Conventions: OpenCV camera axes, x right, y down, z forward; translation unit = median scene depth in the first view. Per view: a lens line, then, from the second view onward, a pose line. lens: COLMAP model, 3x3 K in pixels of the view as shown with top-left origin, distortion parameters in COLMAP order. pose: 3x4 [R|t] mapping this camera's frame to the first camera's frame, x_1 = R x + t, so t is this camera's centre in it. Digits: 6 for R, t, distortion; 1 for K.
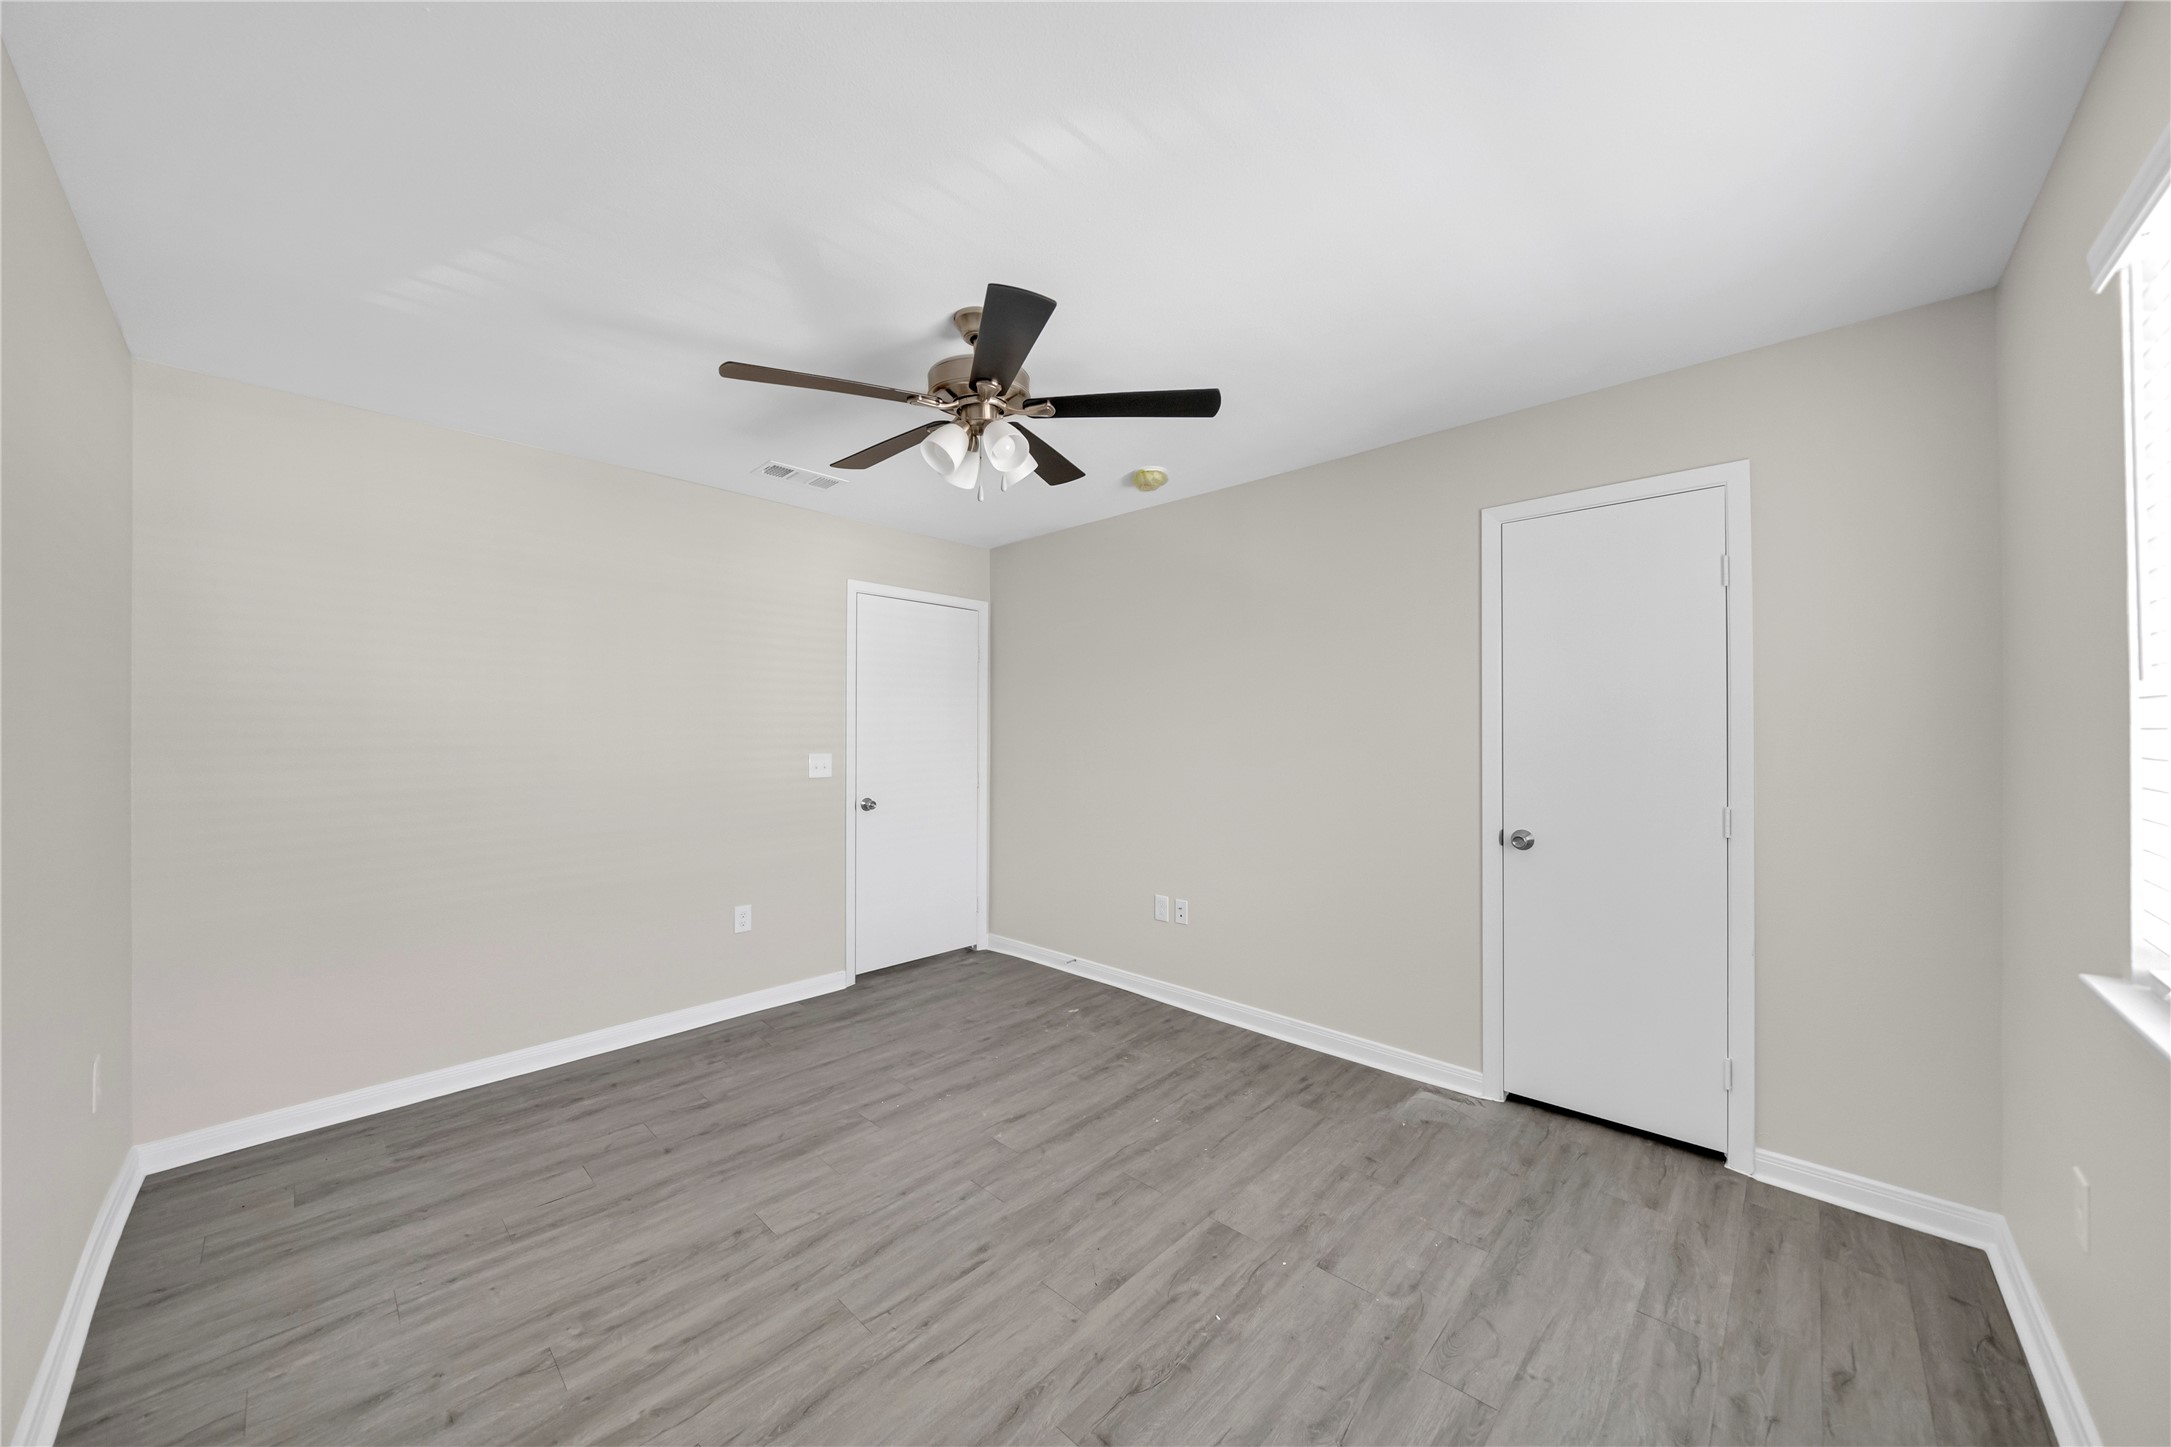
lens RADIAL K [[752.4, 0, 1085.5], [0, 752.4, 723.5], [0, 0, 1]] dist [-0.006451, -0.000067]
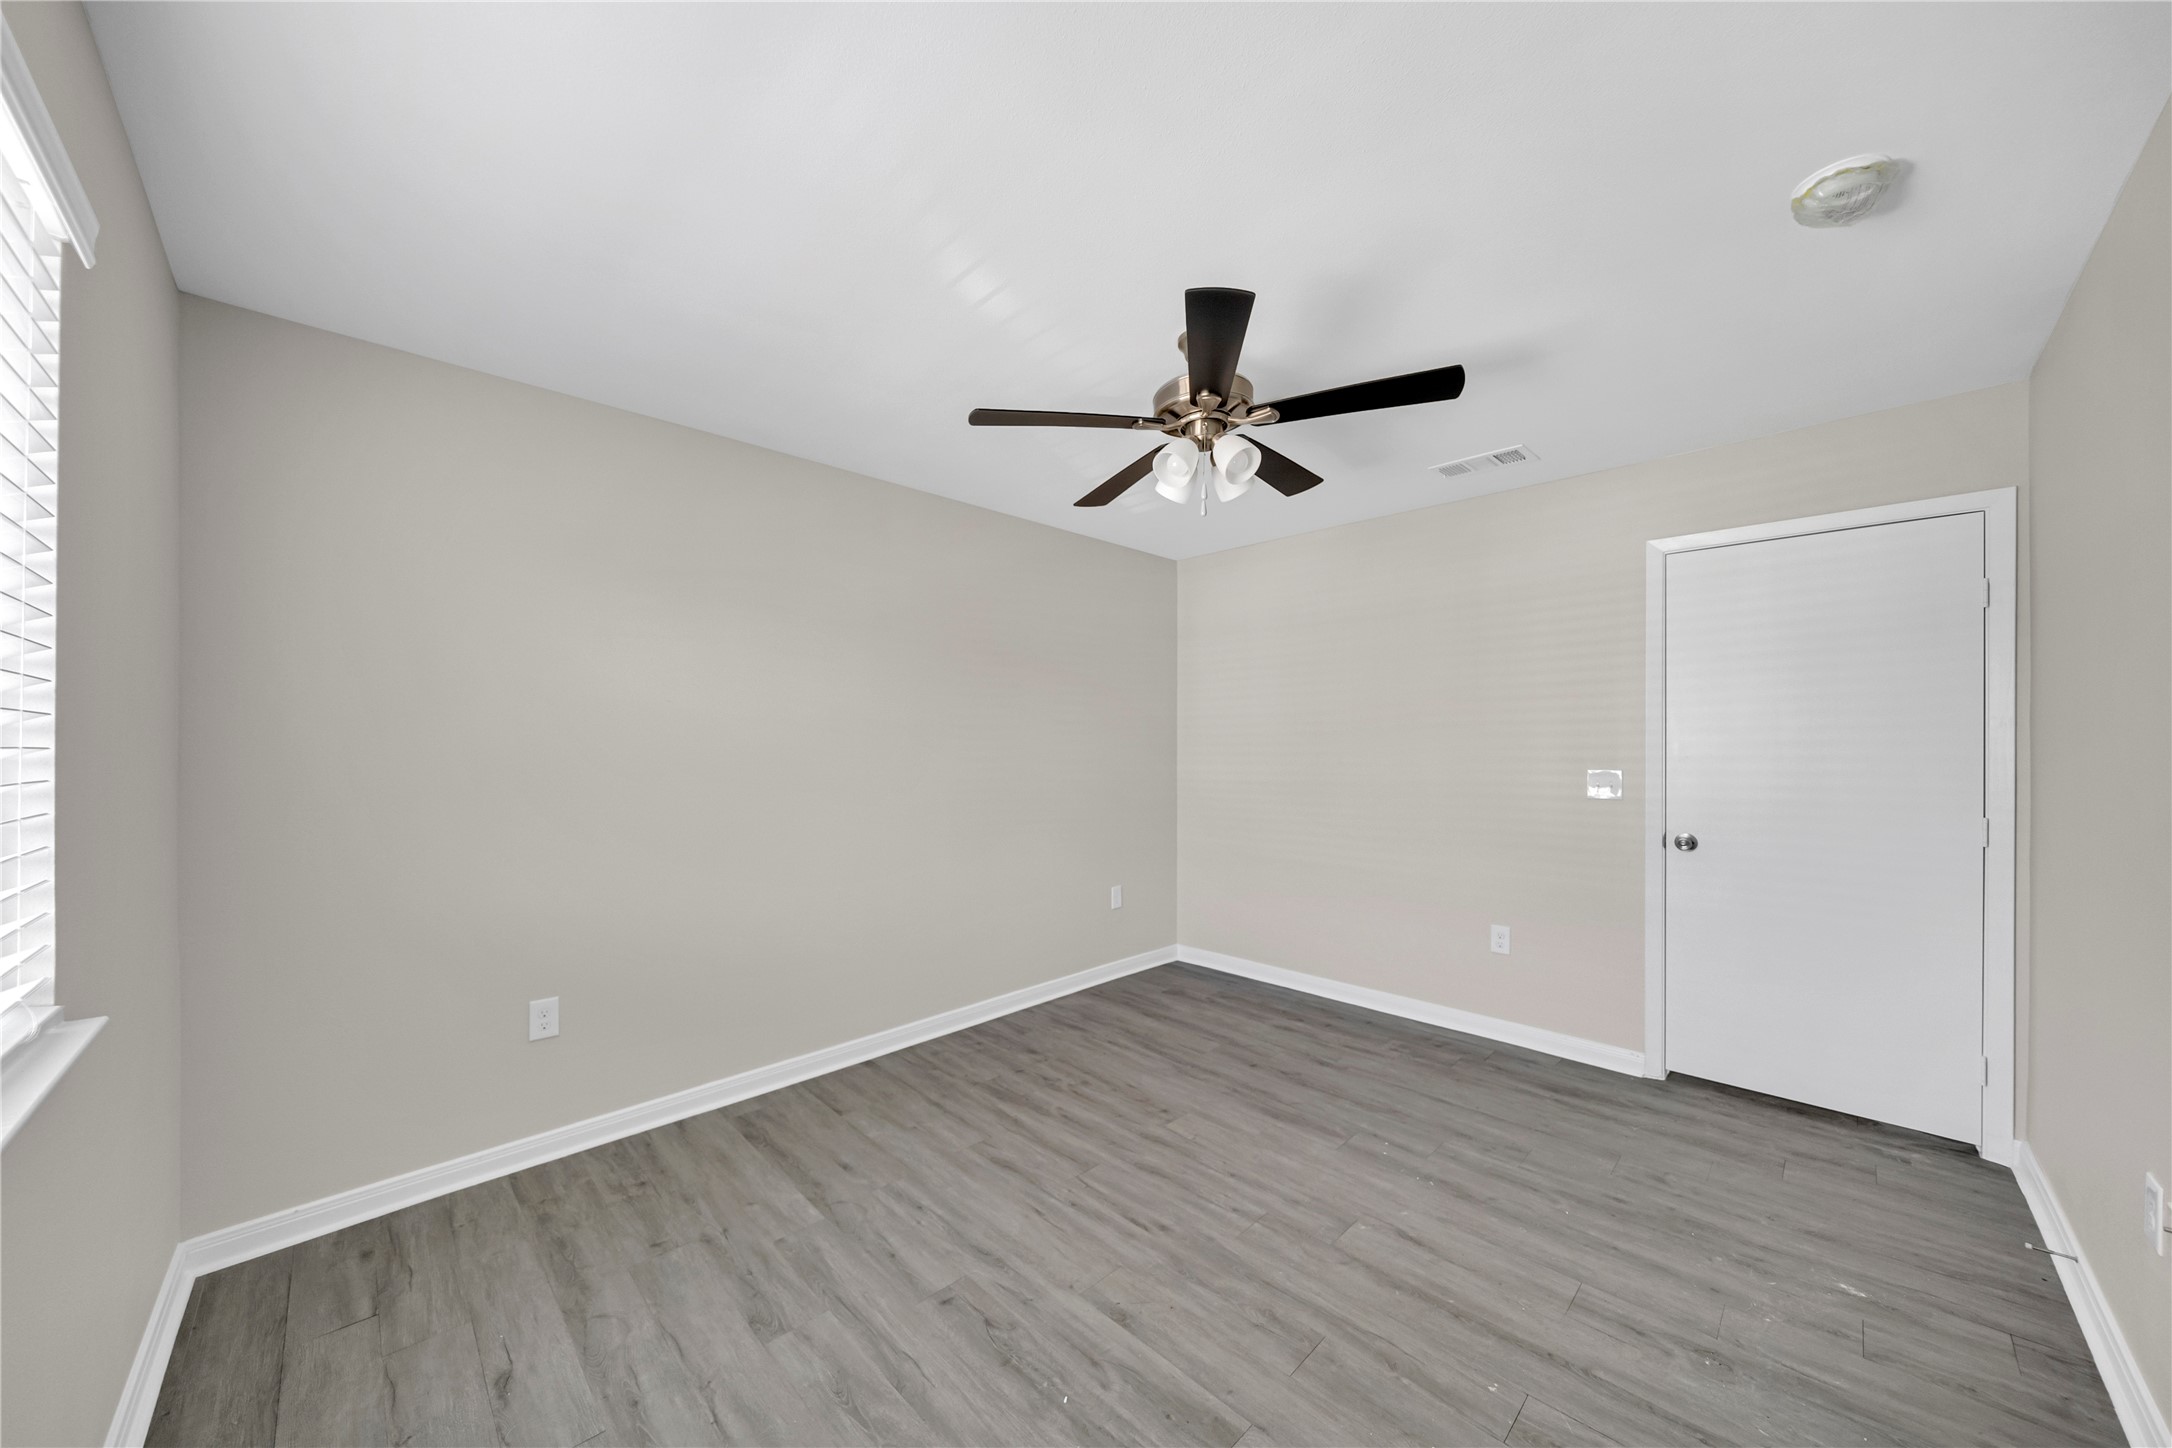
lens RADIAL K [[764.2, 0, 1086.0], [0, 764.2, 724.0], [0, 0, 1]] dist [-0.003656, -0.000220]
pose [[-0.029049, -0.023599, -0.999299, 0.827384], [0.012286, 0.999637, -0.023964, 0.008287], [0.999502, -0.012974, -0.028748, 0.796767]]
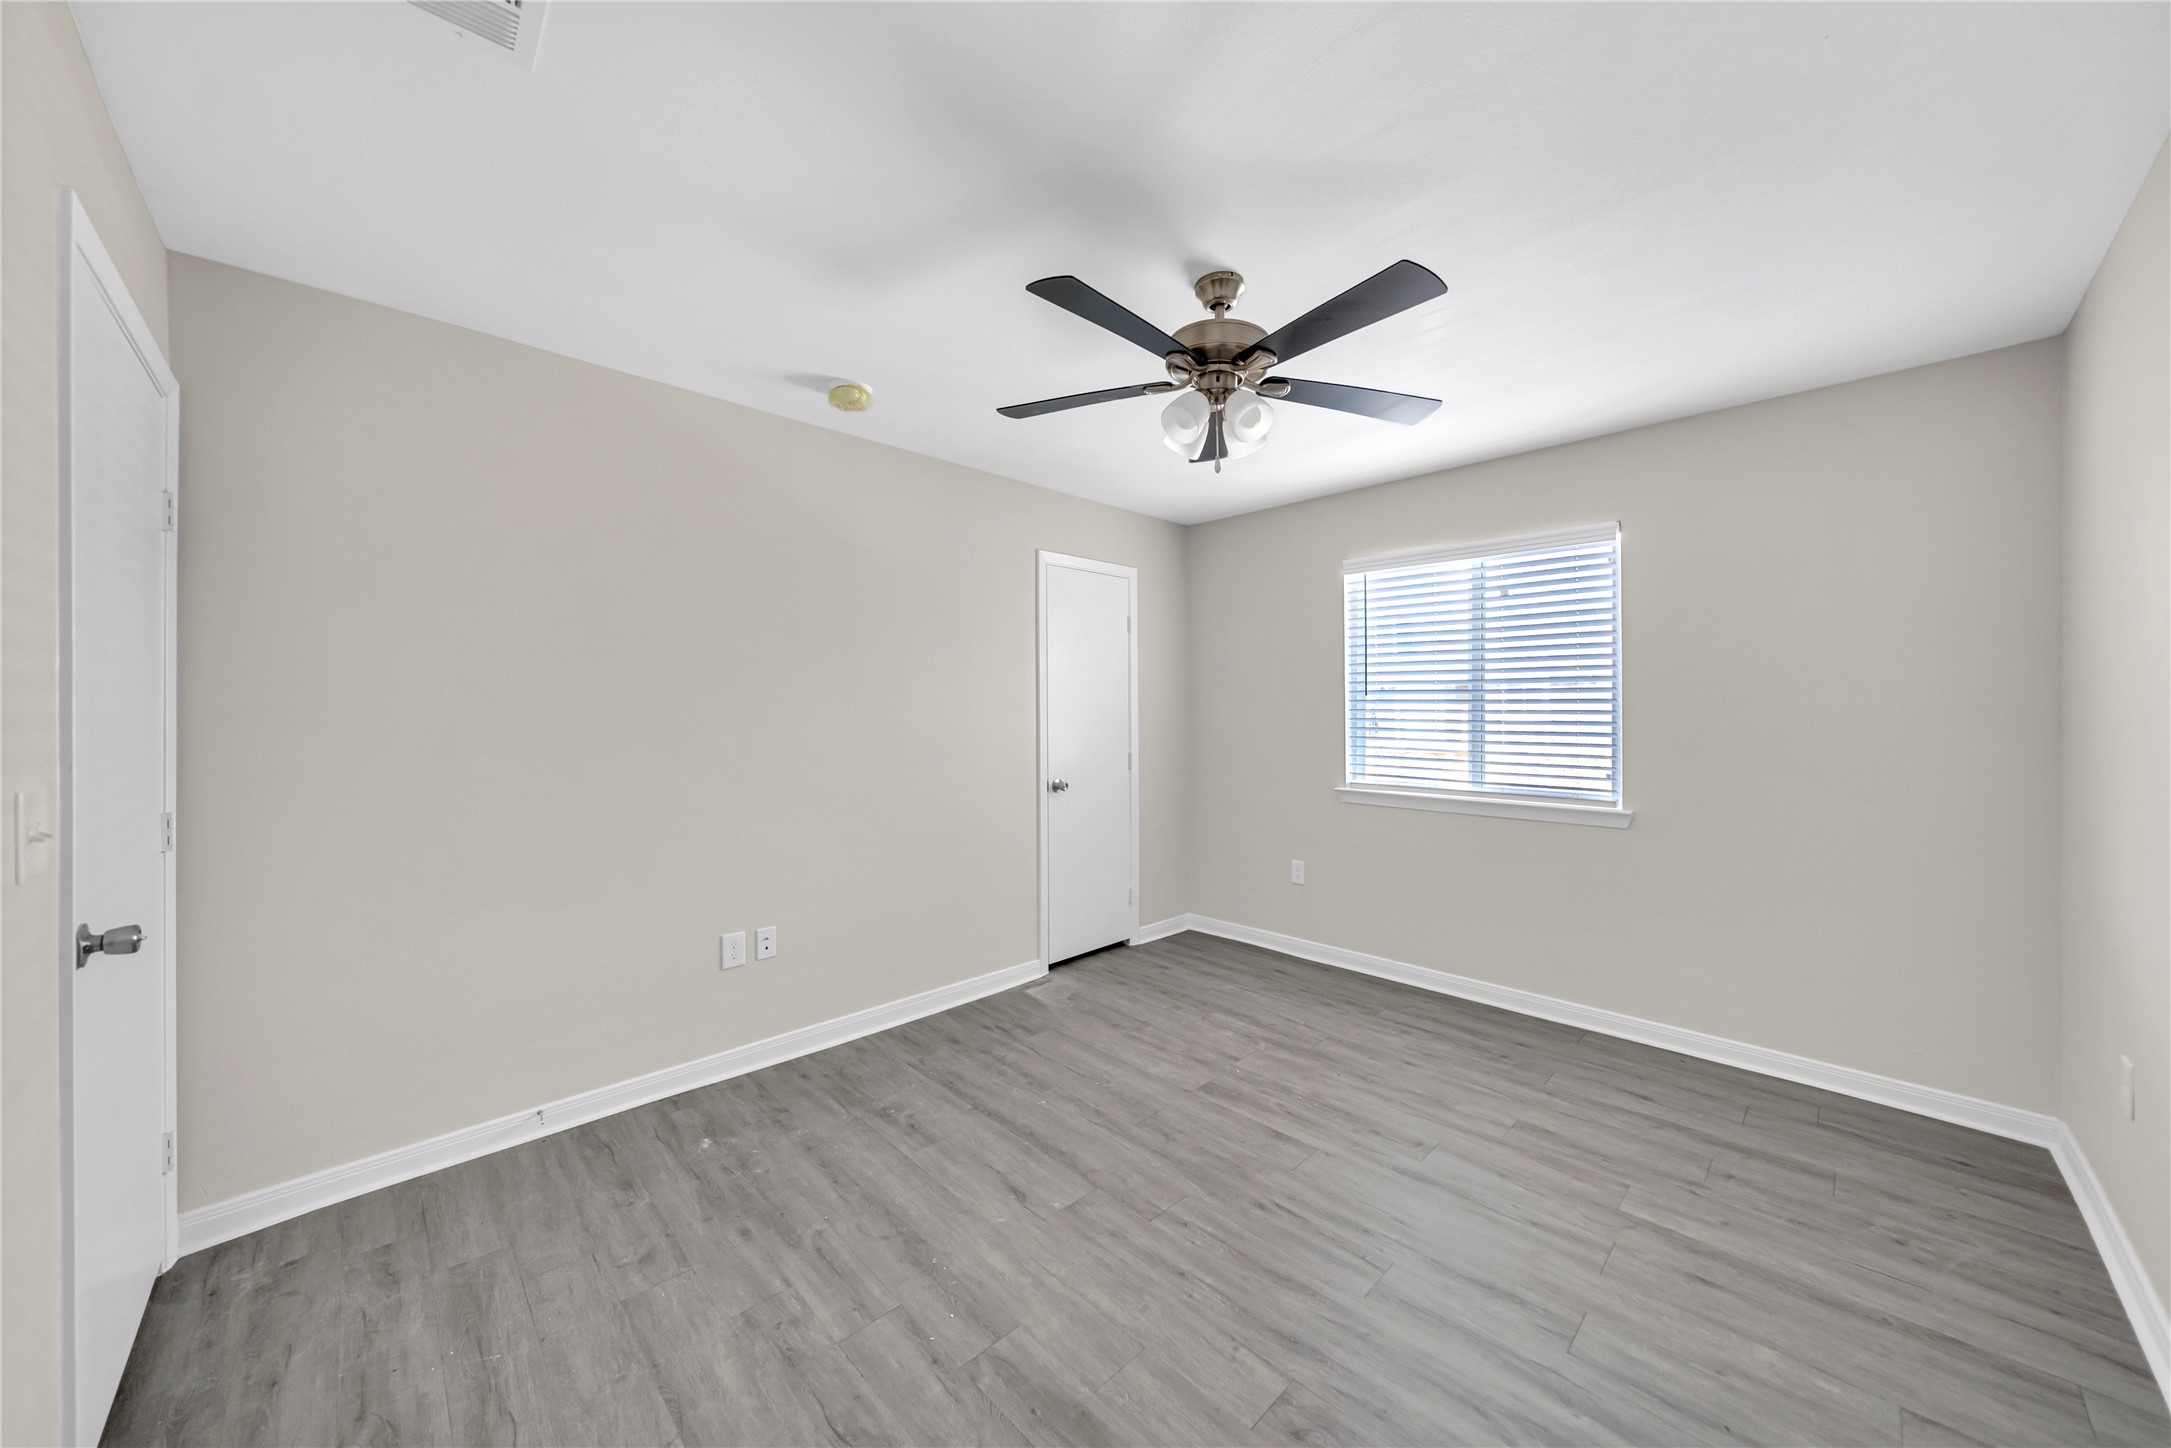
lens RADIAL K [[758.0, 0, 1085.5], [0, 758.0, 724.0], [0, 0, 1]] dist [-0.002300, -0.000183]
pose [[0.046388, -0.016322, 0.998790, -1.019015], [-0.010676, 0.999801, 0.016834, 0.013333], [-0.998866, -0.011444, 0.046204, 1.029332]]
